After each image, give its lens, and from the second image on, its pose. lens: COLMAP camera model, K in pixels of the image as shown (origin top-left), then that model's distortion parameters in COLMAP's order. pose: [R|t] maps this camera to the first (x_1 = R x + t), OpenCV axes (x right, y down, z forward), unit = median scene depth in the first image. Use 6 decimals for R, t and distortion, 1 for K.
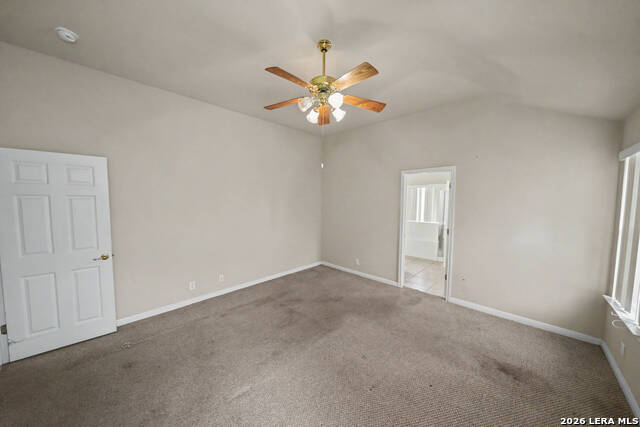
lens RADIAL K [[219.3, 0, 316.9], [0, 219.3, 215.3], [0, 0, 1]] dist [-0.000349, -0.000084]
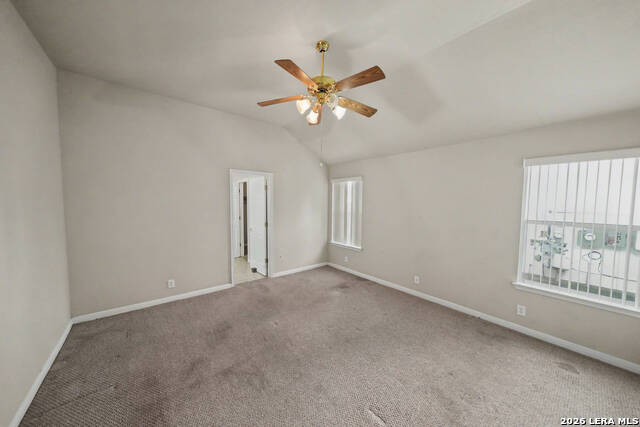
lens RADIAL K [[209.9, 0, 333.1], [0, 209.9, 216.4], [0, 0, 1]] dist [-0.000698, -0.000041]
pose [[0.075567, -0.075446, 0.994282, -0.674028], [0.050524, 0.996142, 0.071748, -0.042846], [-0.995860, 0.044813, 0.079087, 0.629745]]
